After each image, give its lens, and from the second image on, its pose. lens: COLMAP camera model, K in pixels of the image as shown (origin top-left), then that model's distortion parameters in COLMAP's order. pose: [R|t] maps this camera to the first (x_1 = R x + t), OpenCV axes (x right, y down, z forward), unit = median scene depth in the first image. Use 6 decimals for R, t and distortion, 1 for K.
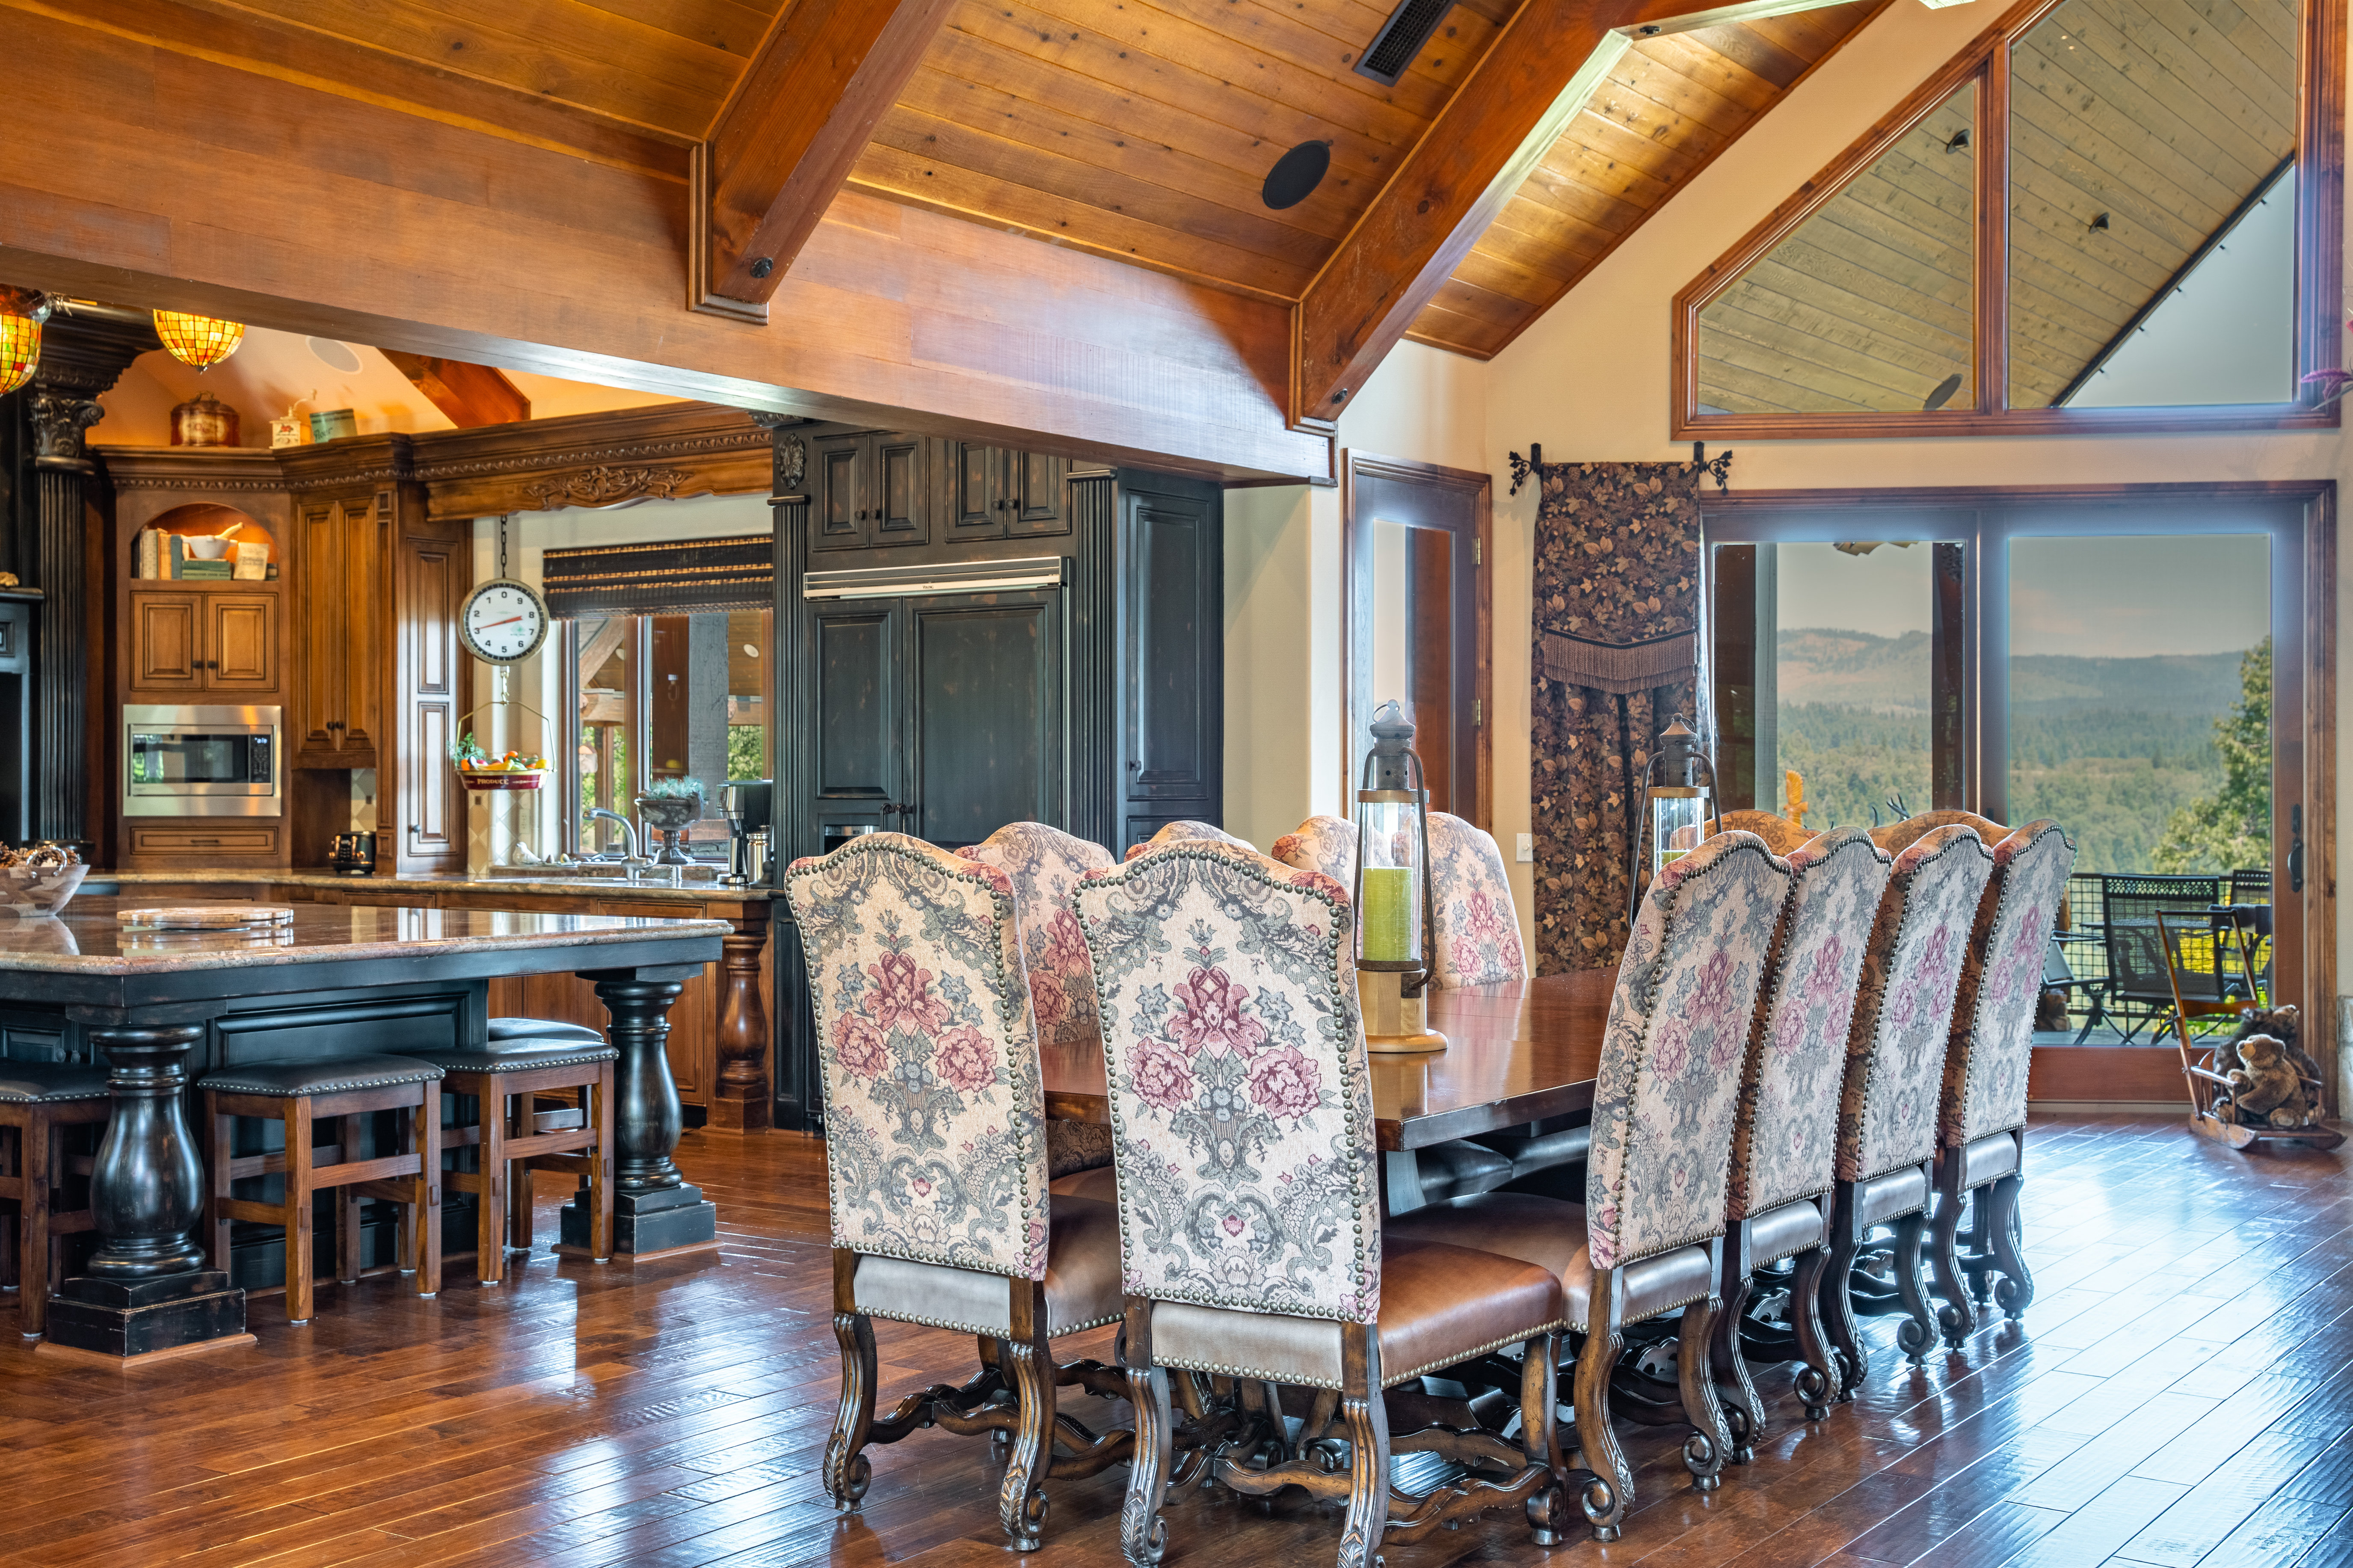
lens RADIAL K [[2656.6, 0, 1112.0], [0, 2656.6, 801.3], [0, 0, 1]] dist [0.101445, 0.000000]
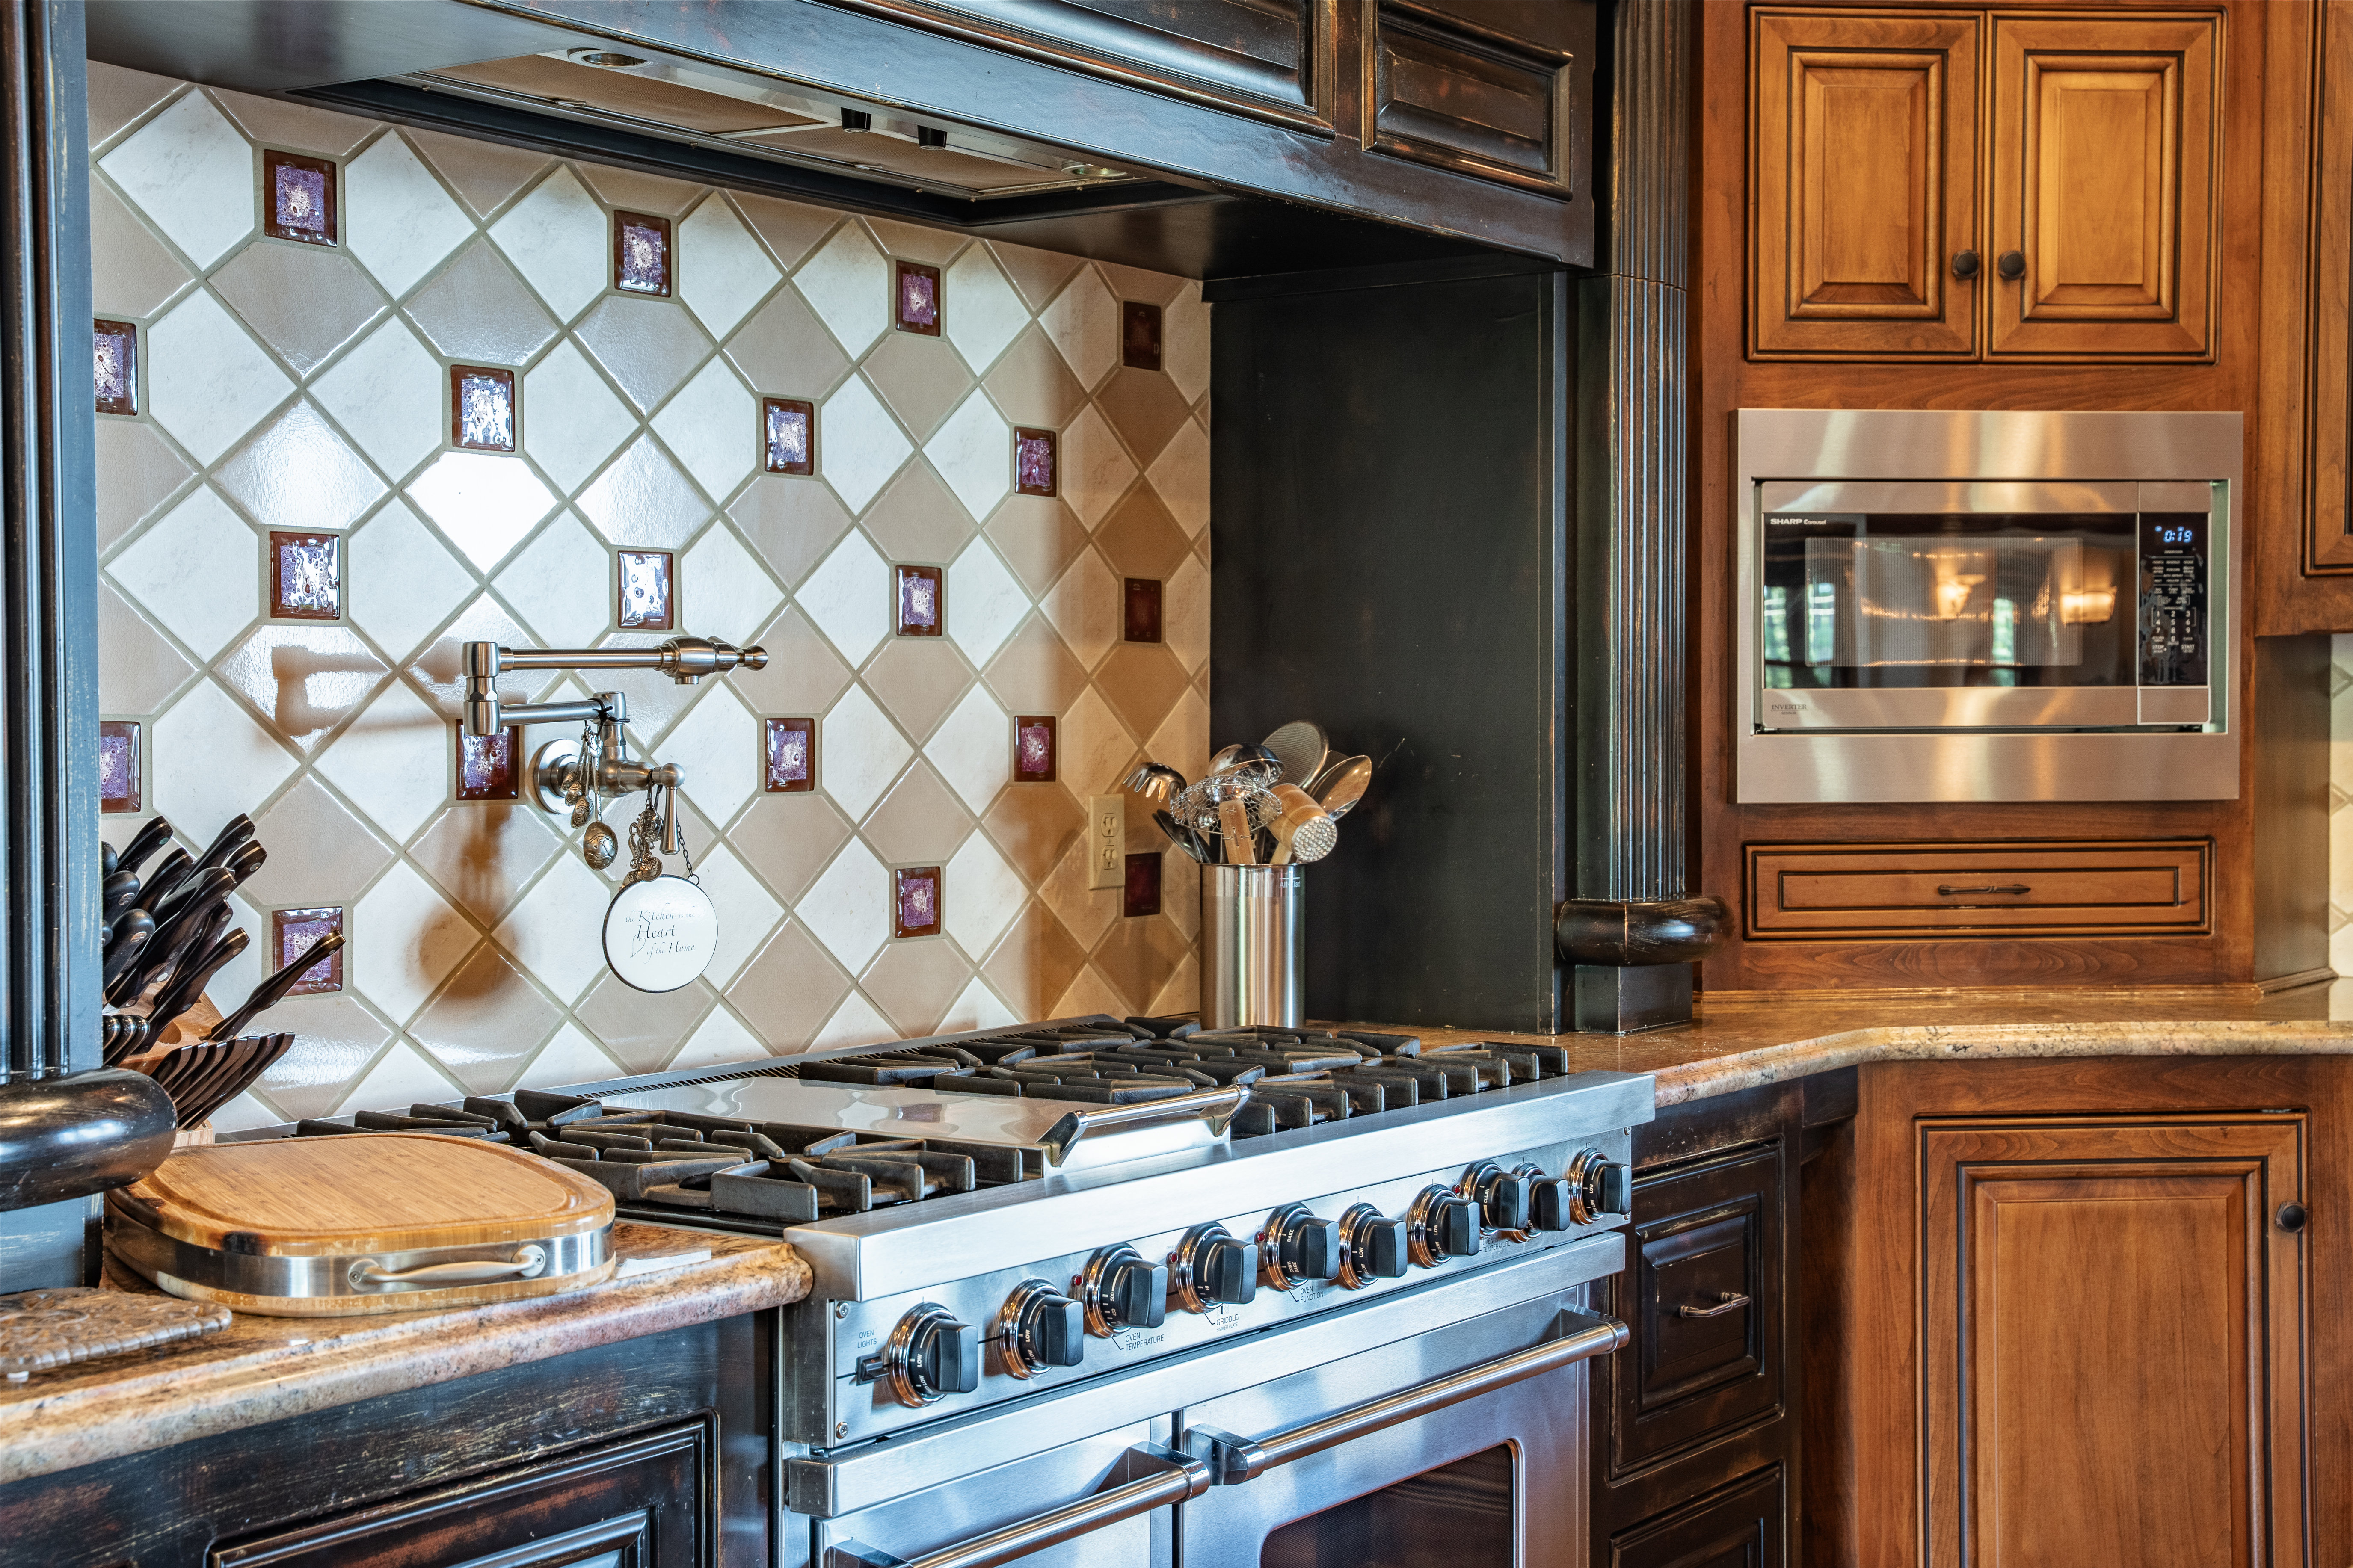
lens RADIAL K [[3182.3, 0, 1181.7], [0, 3182.3, 785.6], [0, 0, 1]] dist [0.084984, 0.000000]
pose [[0.999643, -0.005106, 0.026220, -0.518048], [0.004569, 0.999779, 0.020507, -0.004308], [-0.026319, -0.020380, 0.999446, 0.798140]]
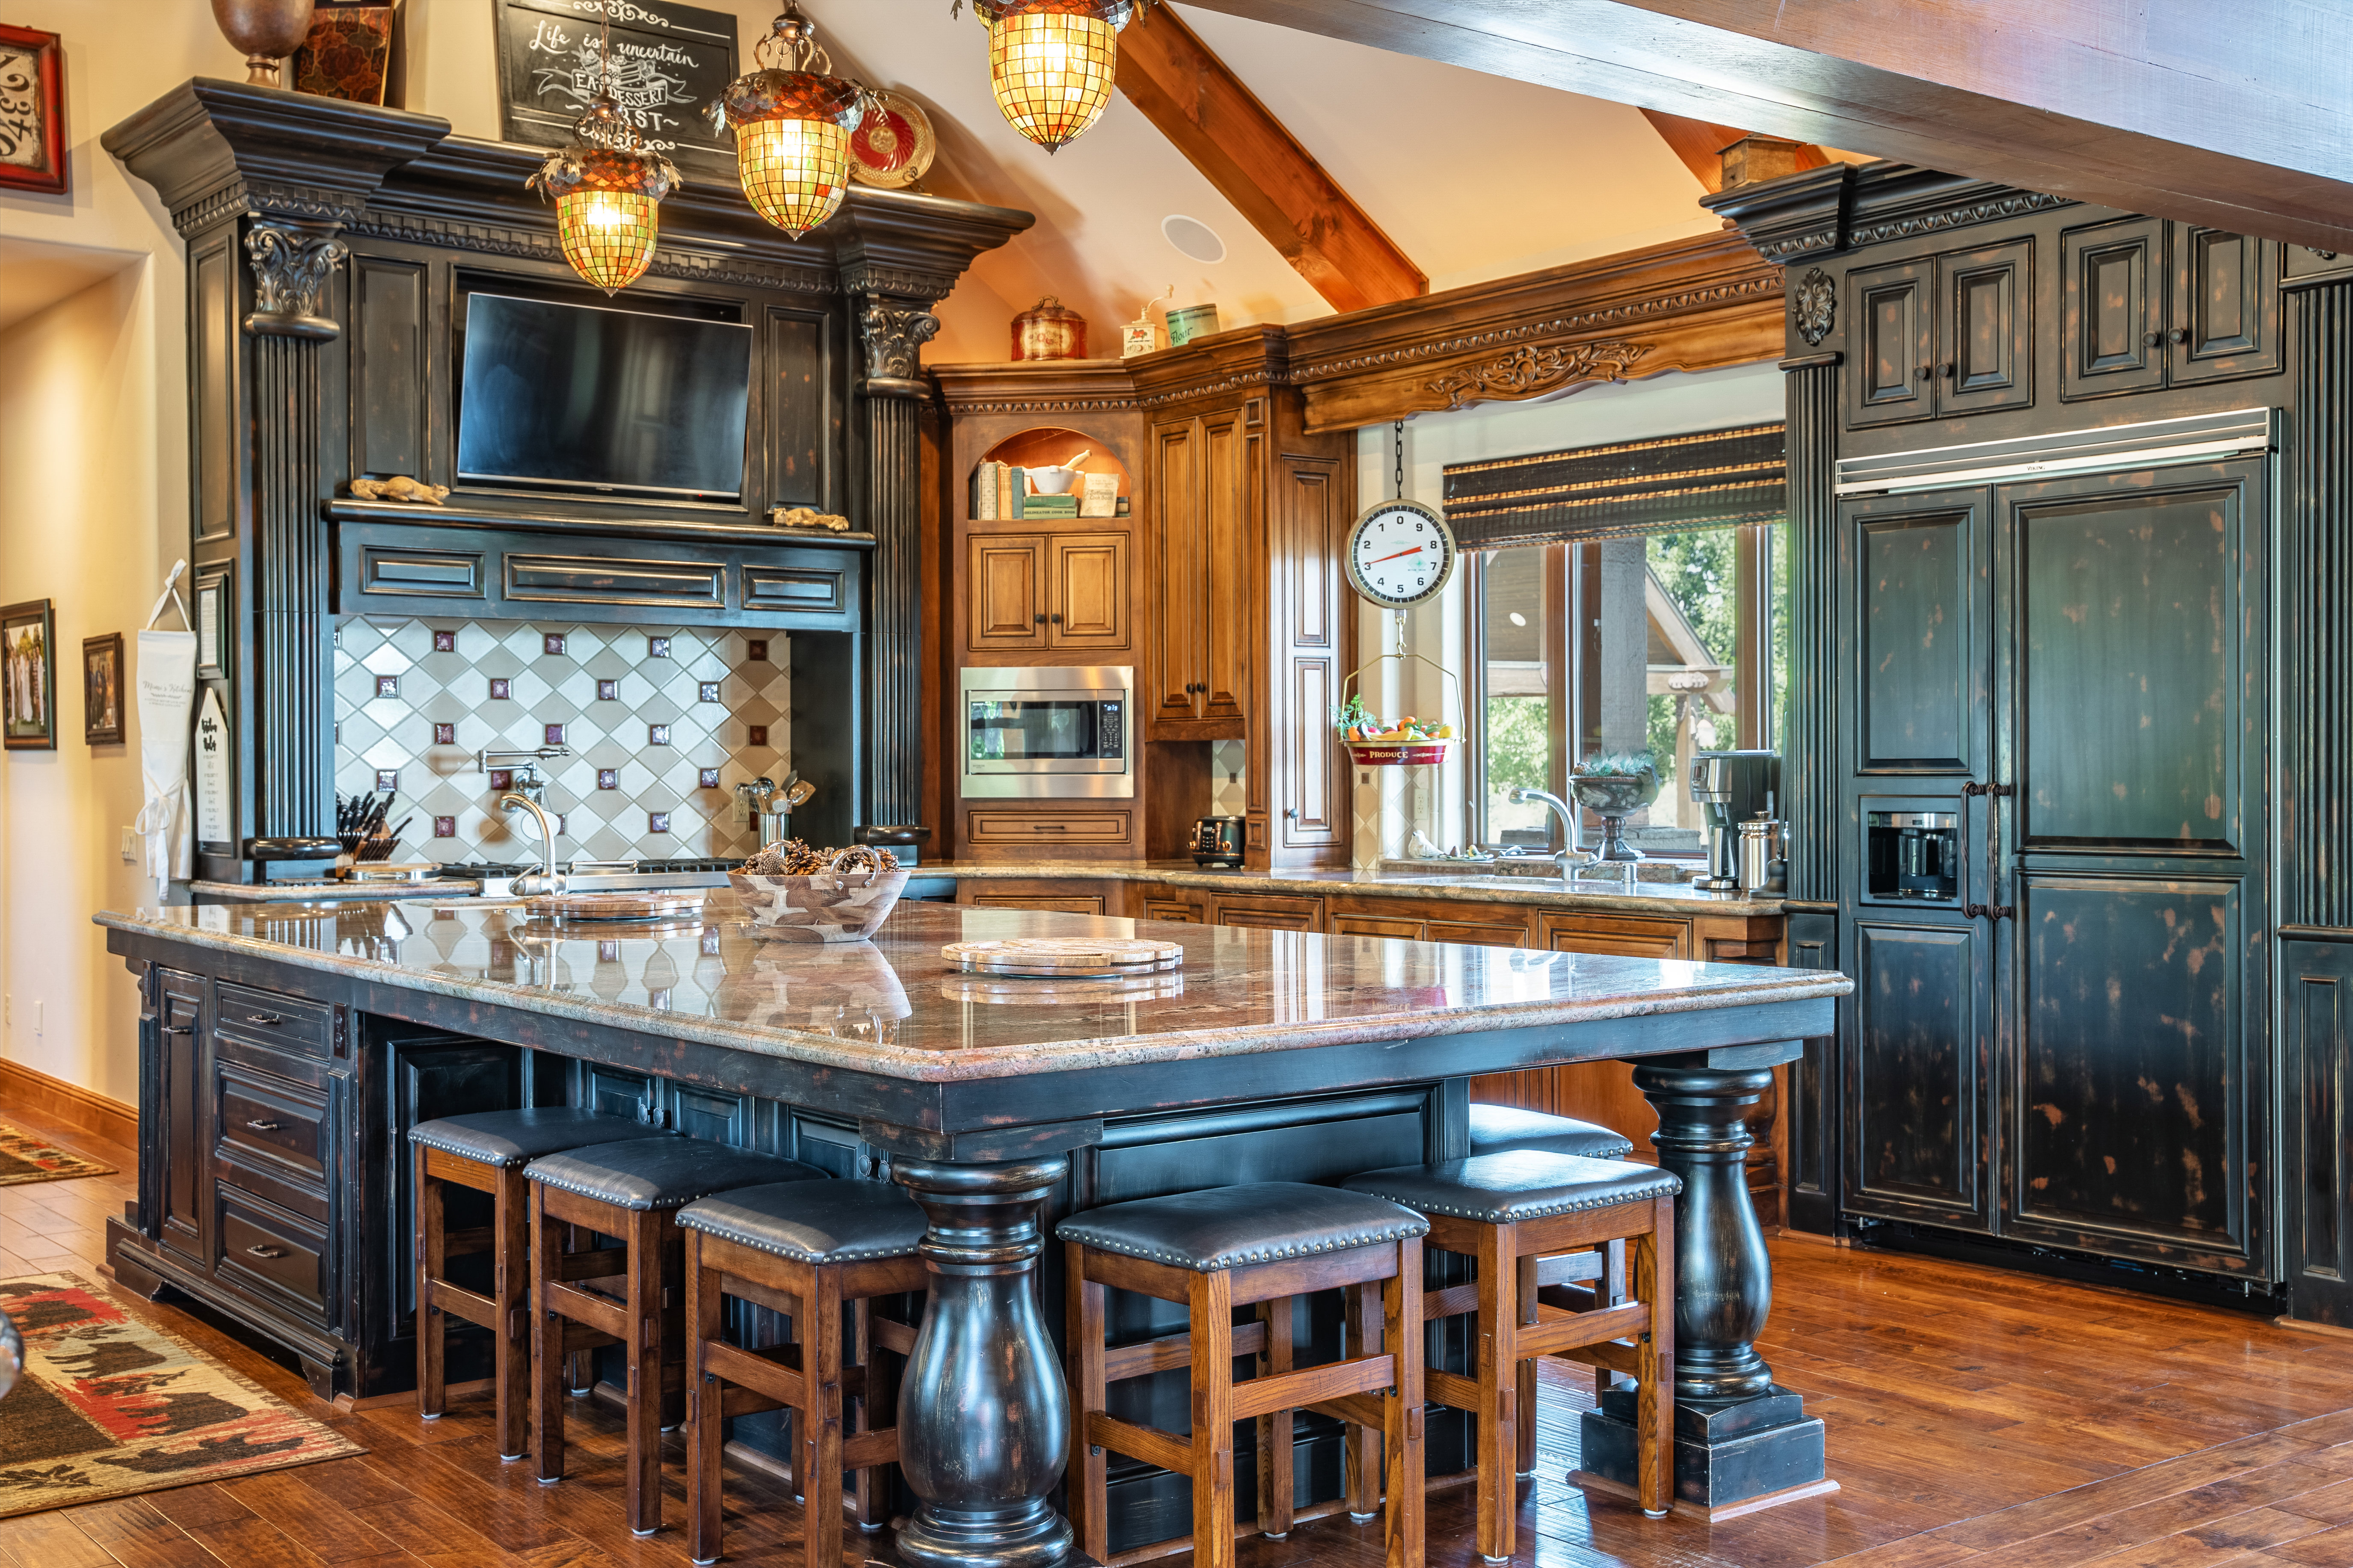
lens RADIAL K [[2549.6, 0, 1170.2], [0, 2549.6, 788.7], [0, 0, 1]] dist [0.021846, 0.000000]
pose [[0.962668, -0.002336, -0.270675, -0.100264], [0.003853, 0.999980, 0.005071, -0.001488], [0.270658, -0.005925, 0.962657, 0.285133]]
